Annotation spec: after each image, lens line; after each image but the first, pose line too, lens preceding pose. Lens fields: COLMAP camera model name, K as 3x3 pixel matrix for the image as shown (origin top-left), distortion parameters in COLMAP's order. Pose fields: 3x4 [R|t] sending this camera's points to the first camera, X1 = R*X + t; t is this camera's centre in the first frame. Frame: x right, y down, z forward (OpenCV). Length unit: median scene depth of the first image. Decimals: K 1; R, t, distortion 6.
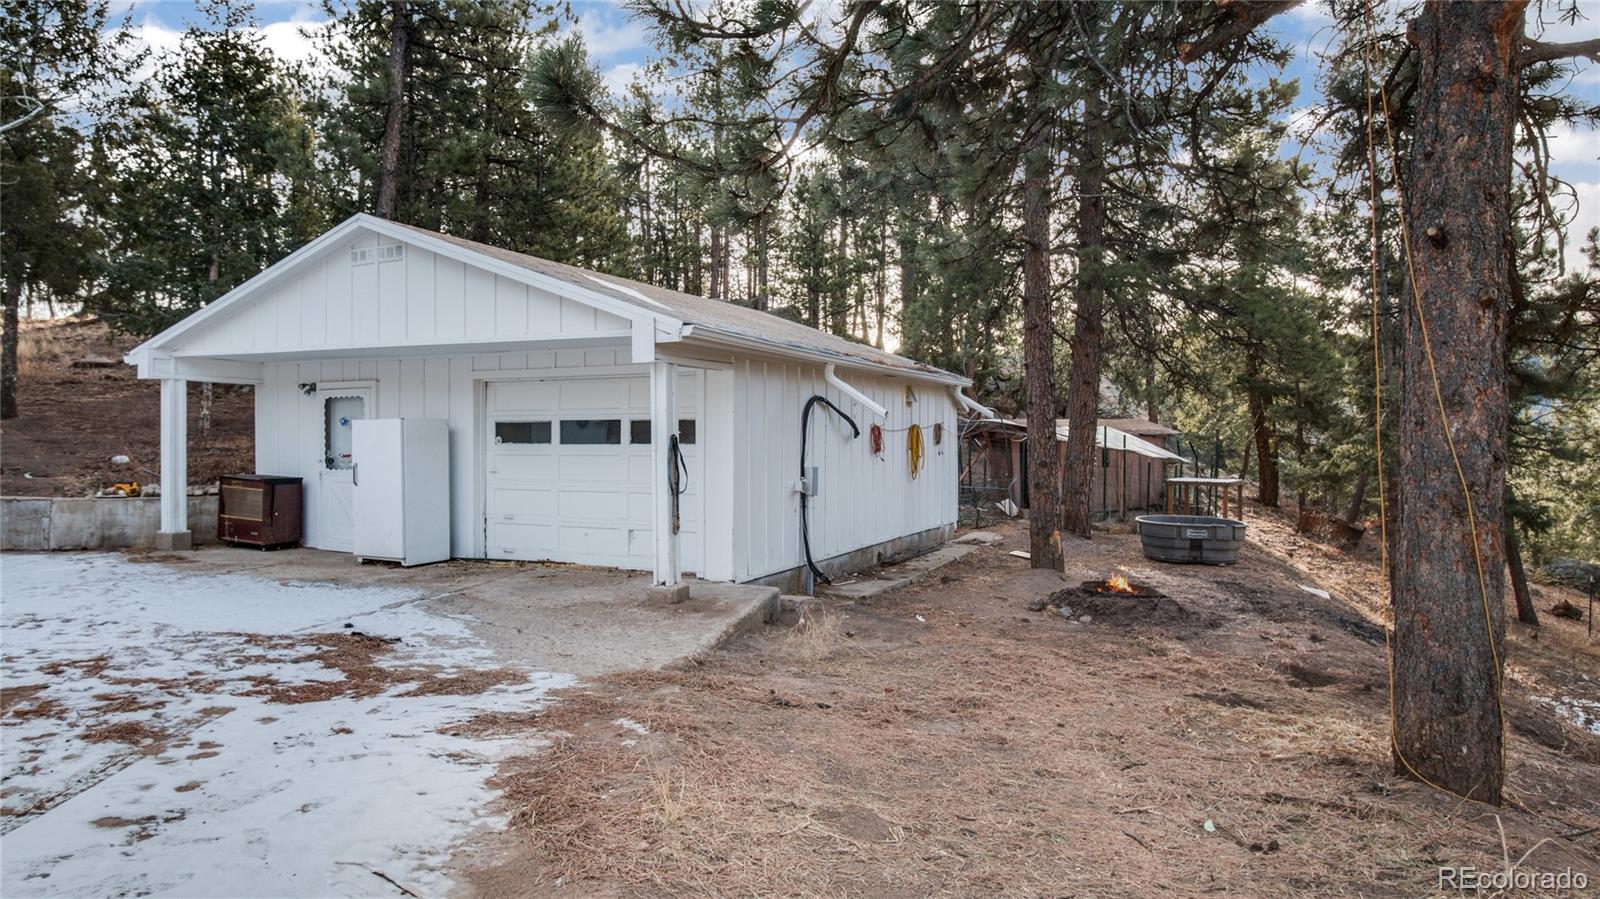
lens RADIAL K [[735.8, 0, 786.1], [0, 735.8, 448.8], [0, 0, 1]] dist [-0.002831, -0.000078]
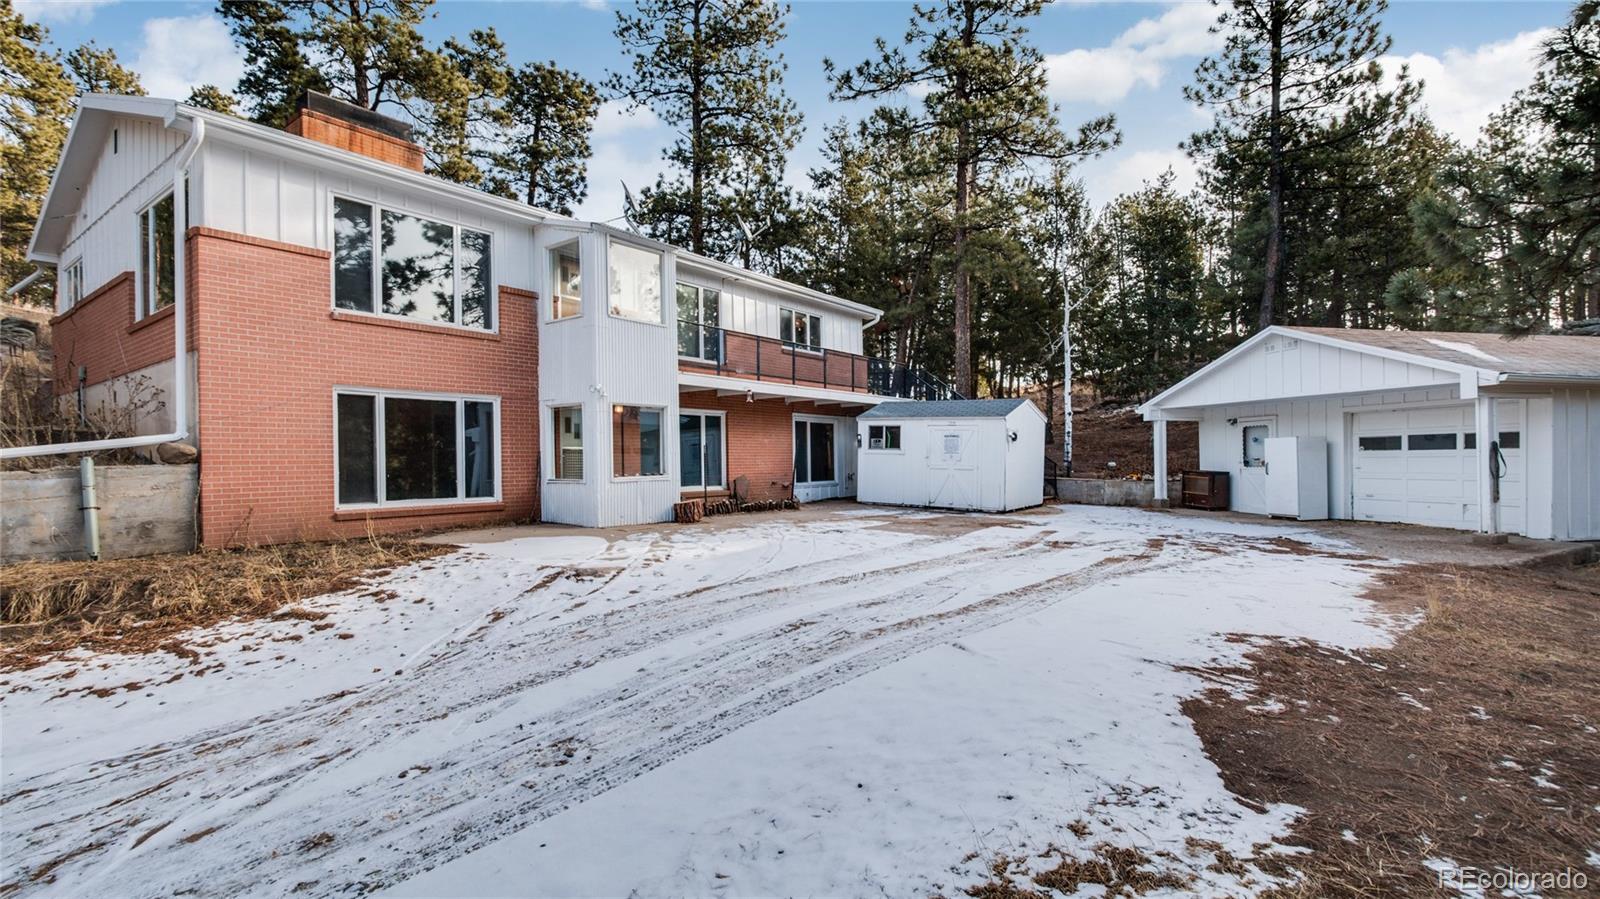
lens RADIAL K [[735.8, 0, 786.1], [0, 735.8, 448.8], [0, 0, 1]] dist [-0.002831, -0.000078]
pose [[0.533826, -0.014082, -0.845477, 0.311708], [-0.014044, 0.999576, -0.025515, 0.048988], [0.845478, 0.025494, 0.533401, -0.967356]]
